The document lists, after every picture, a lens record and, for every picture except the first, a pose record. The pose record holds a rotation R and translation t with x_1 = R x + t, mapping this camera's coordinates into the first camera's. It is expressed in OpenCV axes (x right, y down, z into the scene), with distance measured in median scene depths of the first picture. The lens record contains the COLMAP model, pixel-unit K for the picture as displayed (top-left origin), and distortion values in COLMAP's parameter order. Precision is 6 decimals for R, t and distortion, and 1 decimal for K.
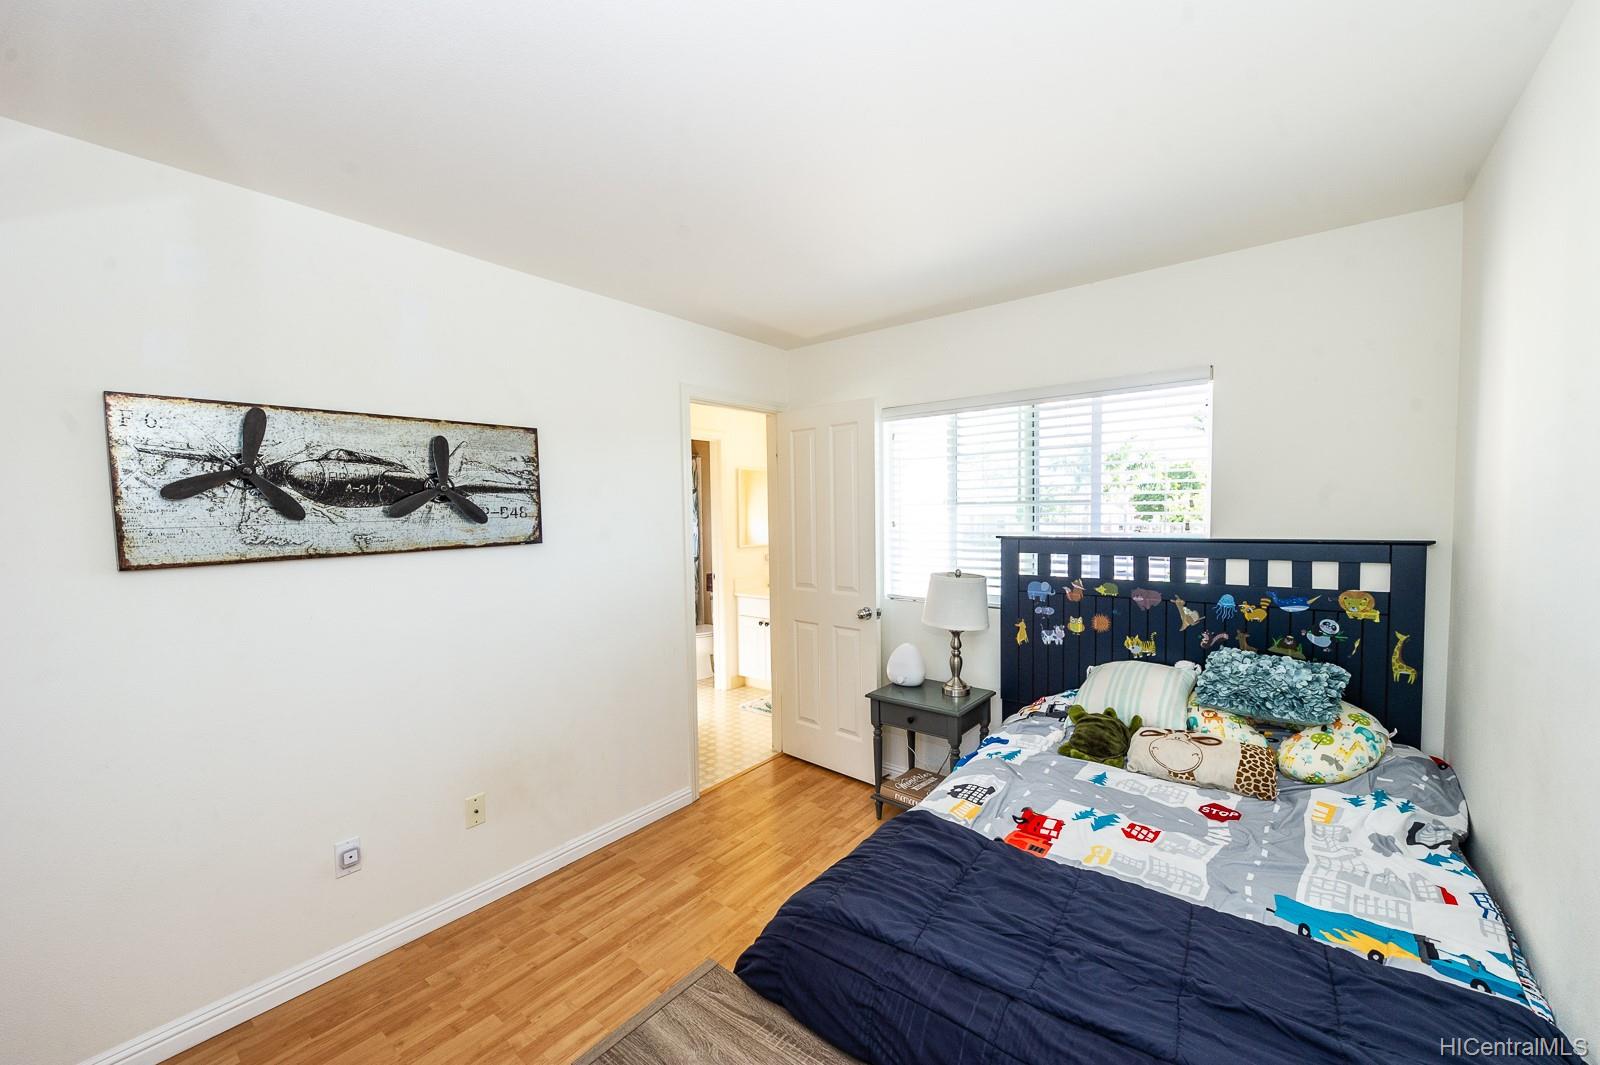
lens RADIAL K [[647.5, 0, 802.0], [0, 647.5, 538.6], [0, 0, 1]] dist [0.009528, 0.000096]
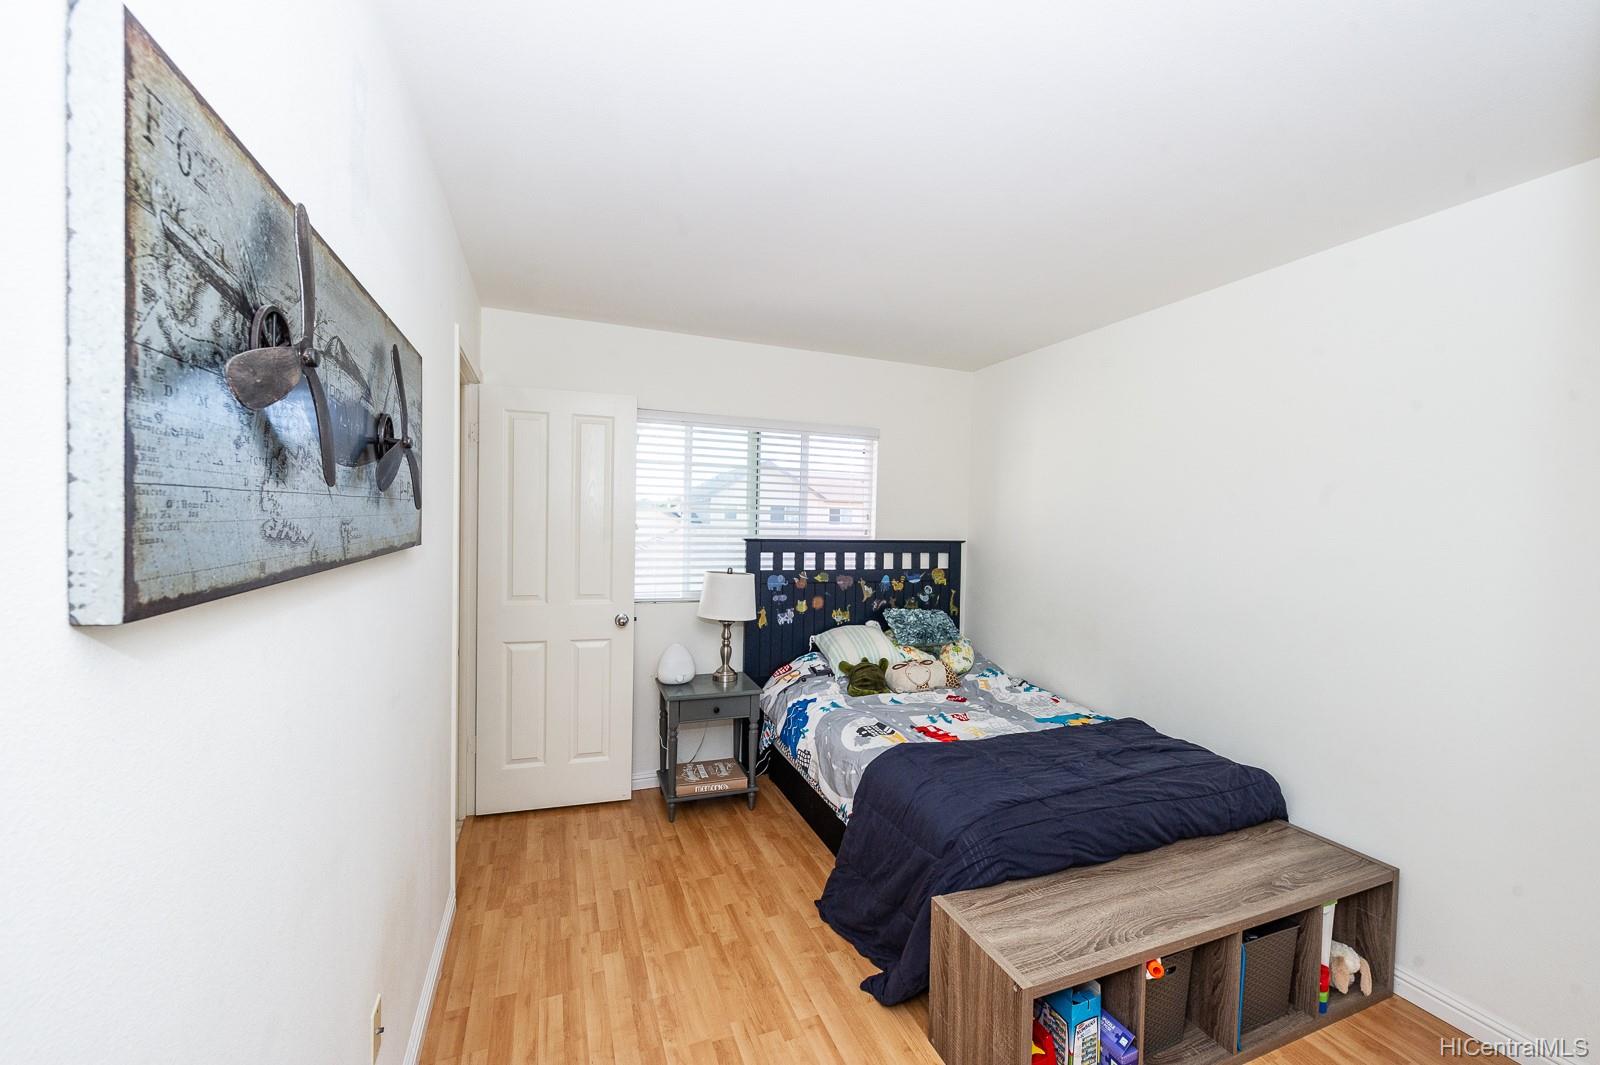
lens RADIAL K [[647.5, 0, 811.6], [0, 647.5, 531.3], [0, 0, 1]] dist [0.009528, 0.000096]
pose [[0.478298, 0.017224, 0.878029, -0.780627], [0.009834, 0.999640, -0.024967, 0.016024], [-0.878143, 0.020576, 0.477956, 0.386061]]
